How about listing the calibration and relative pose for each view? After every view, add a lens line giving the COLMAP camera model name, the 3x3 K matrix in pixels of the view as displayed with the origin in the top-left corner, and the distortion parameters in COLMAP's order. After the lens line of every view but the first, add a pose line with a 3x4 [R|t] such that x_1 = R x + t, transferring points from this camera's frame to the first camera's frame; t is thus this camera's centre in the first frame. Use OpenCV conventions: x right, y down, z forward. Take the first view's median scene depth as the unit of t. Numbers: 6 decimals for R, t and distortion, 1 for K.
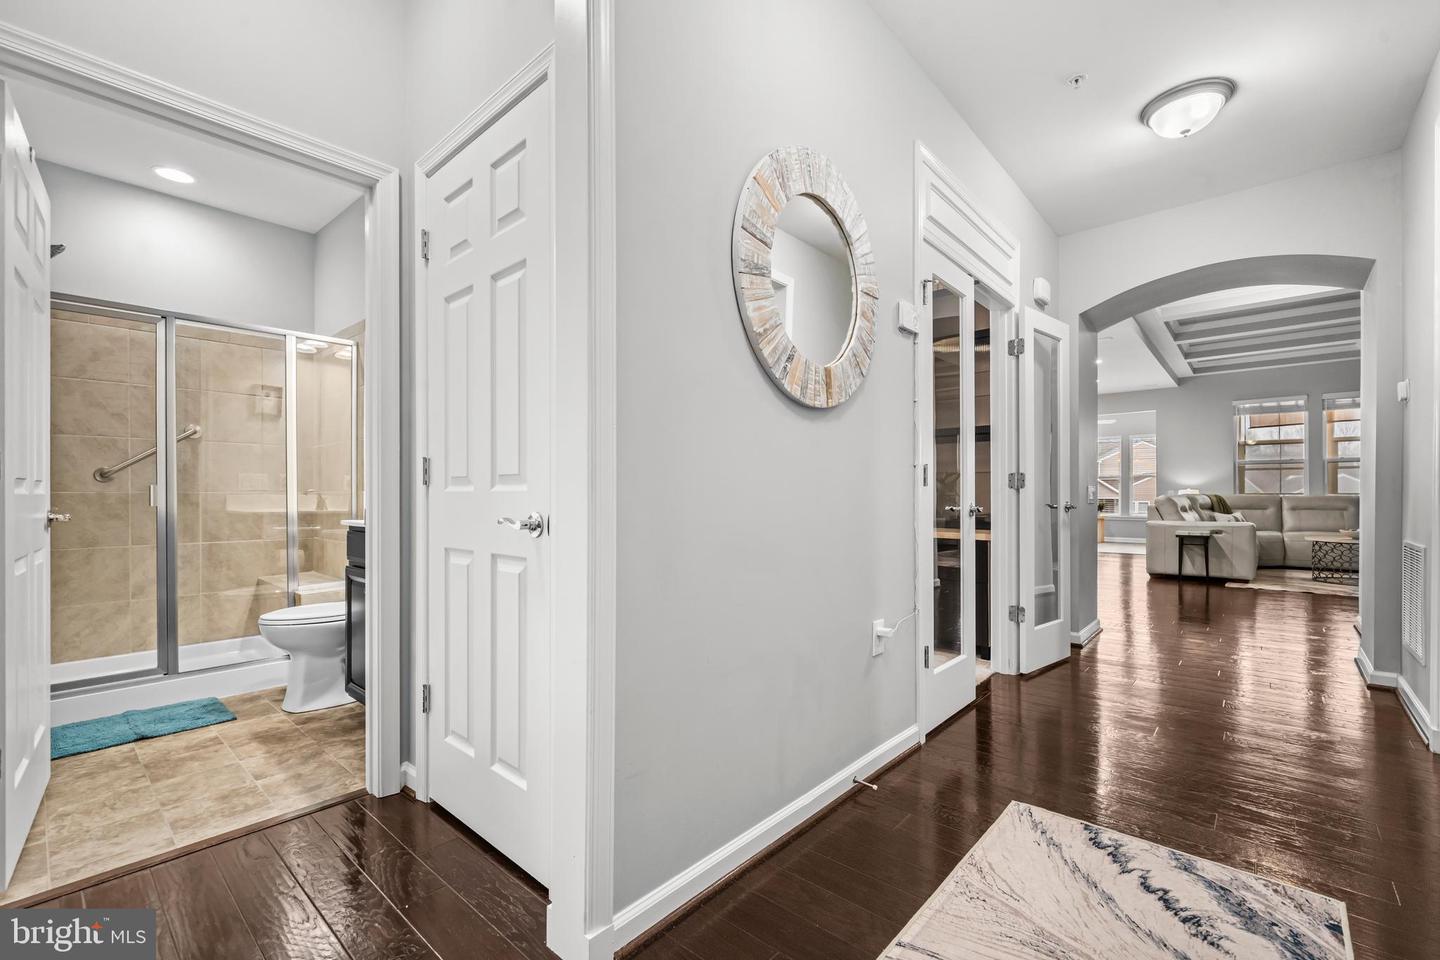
lens RADIAL K [[621.3, 0, 724.4], [0, 621.3, 507.0], [0, 0, 1]] dist [-0.000497, 0.000309]
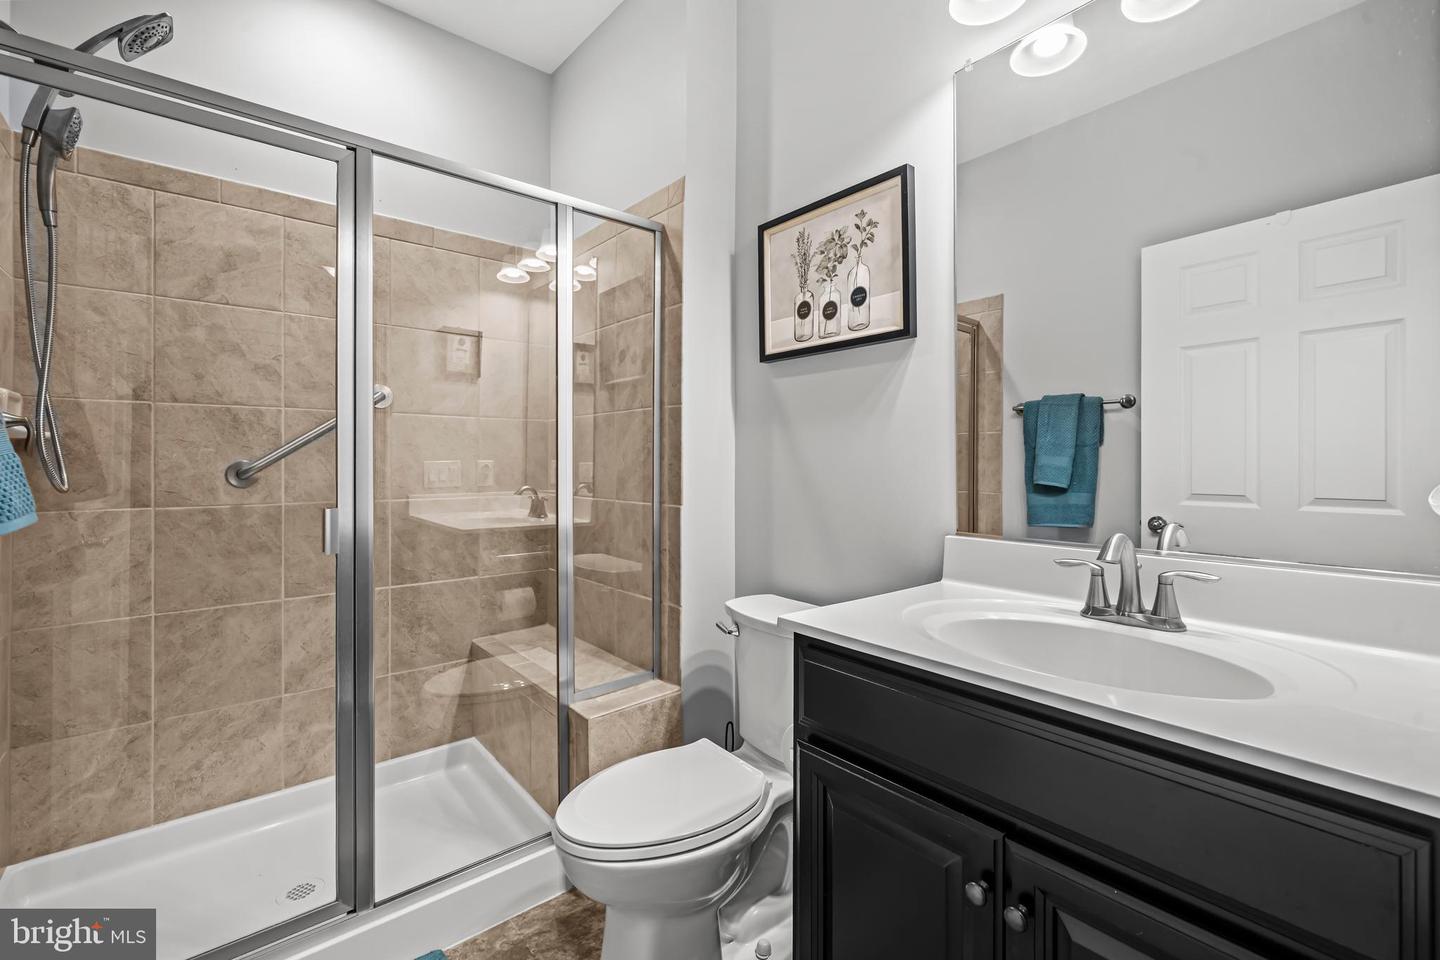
lens RADIAL K [[621.3, 0, 719.1], [0, 621.3, 469.6], [0, 0, 1]] dist [-0.000497, 0.000309]
pose [[0.989242, -0.006661, -0.146137, -0.483936], [0.004630, 0.999888, -0.014239, -0.045589], [0.146215, 0.013409, 0.989162, 0.500849]]
